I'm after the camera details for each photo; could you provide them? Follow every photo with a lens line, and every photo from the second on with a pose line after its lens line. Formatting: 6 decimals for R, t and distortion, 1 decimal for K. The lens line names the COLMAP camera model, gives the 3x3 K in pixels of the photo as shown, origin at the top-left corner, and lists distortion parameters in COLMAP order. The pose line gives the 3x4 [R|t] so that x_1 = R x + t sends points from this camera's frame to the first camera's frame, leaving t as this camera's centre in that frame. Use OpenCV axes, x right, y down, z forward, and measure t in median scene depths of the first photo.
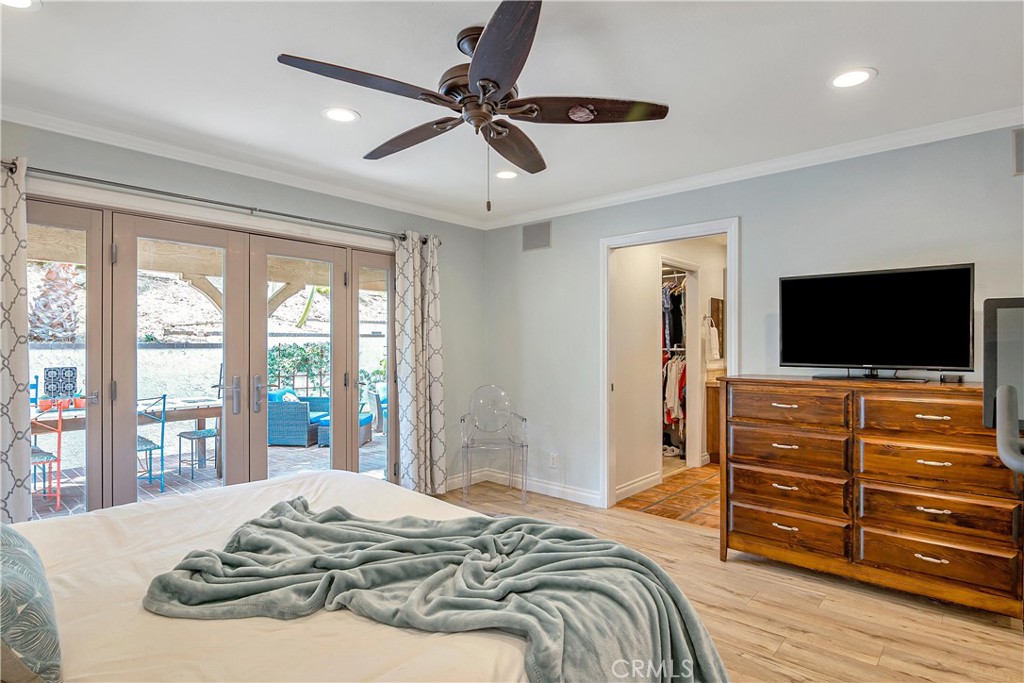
lens RADIAL K [[530.9, 0, 504.3], [0, 530.9, 352.1], [0, 0, 1]] dist [-0.011271, -0.001505]
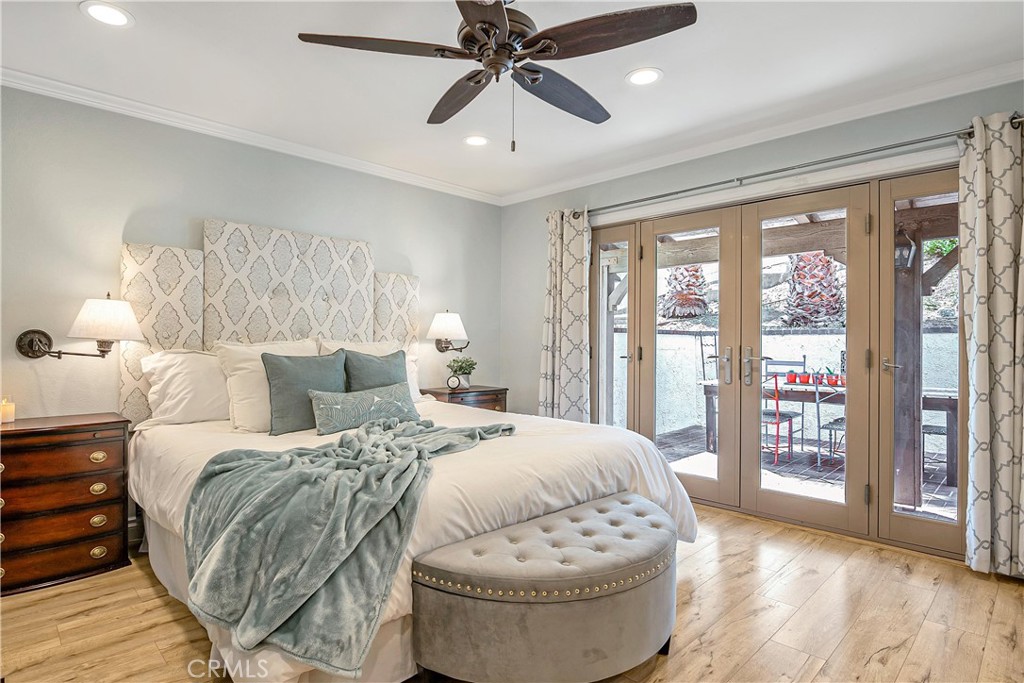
lens RADIAL K [[528.7, 0, 511.5], [0, 528.7, 361.0], [0, 0, 1]] dist [-0.019655, -0.000893]
pose [[-0.030024, 0.033095, -0.999001, 0.278456], [-0.009958, 0.999392, 0.033407, 0.021419], [0.999500, 0.010951, -0.029677, 0.315287]]
